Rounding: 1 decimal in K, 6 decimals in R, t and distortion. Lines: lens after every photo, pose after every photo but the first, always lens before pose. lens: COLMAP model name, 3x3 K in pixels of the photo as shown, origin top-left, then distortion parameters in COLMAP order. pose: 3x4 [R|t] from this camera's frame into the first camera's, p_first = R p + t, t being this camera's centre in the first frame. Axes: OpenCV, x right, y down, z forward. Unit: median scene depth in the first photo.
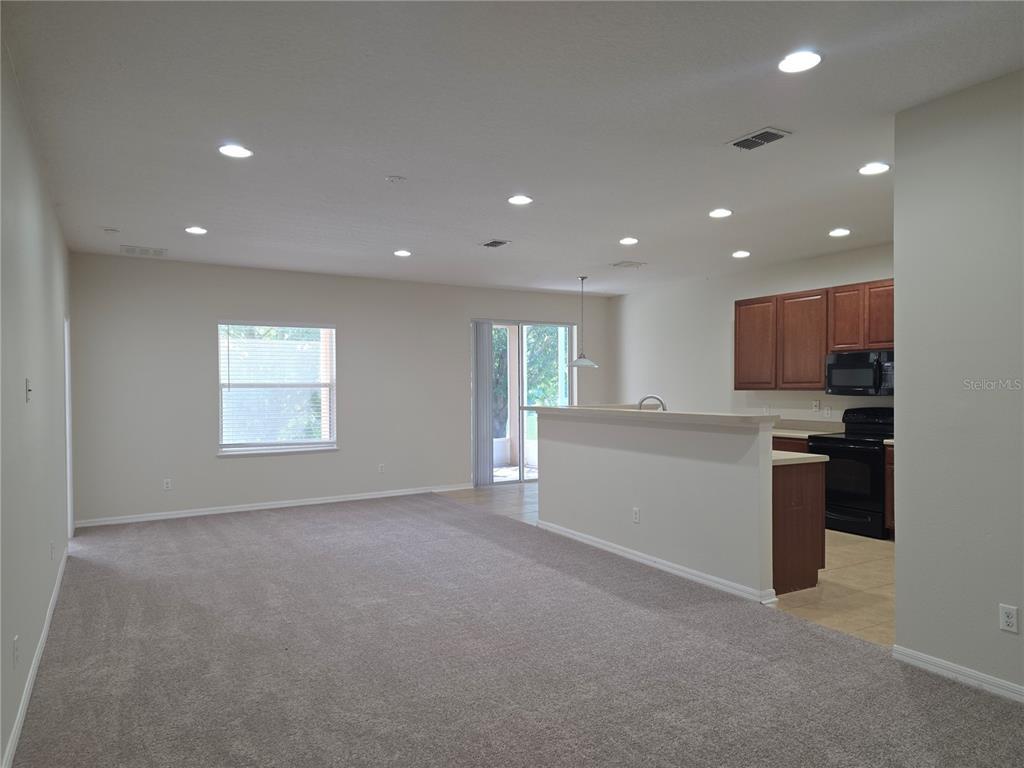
lens RADIAL K [[660.8, 0, 492.3], [0, 660.8, 386.1], [0, 0, 1]] dist [0.025511, -0.000052]
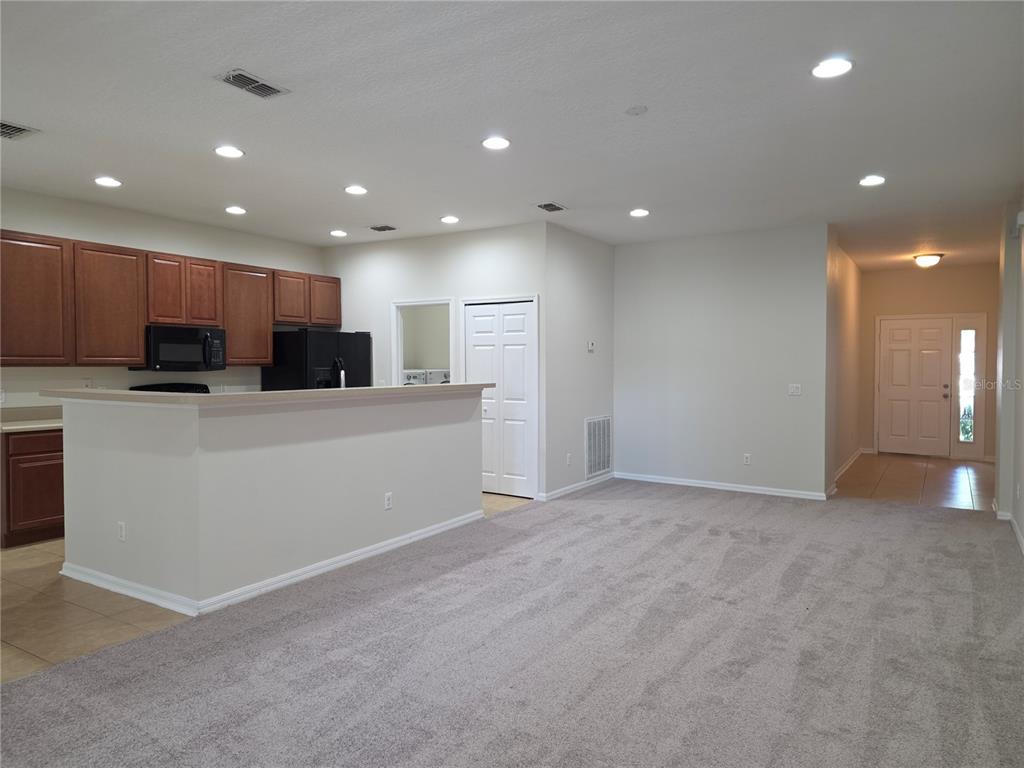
lens RADIAL K [[668.8, 0, 519.2], [0, 668.8, 381.8], [0, 0, 1]] dist [0.096862, -0.091454]
pose [[-0.473302, -0.022710, 0.880607, -0.595839], [-0.002899, 0.999702, 0.024223, 0.004608], [-0.880895, 0.008912, -0.473227, 1.100410]]
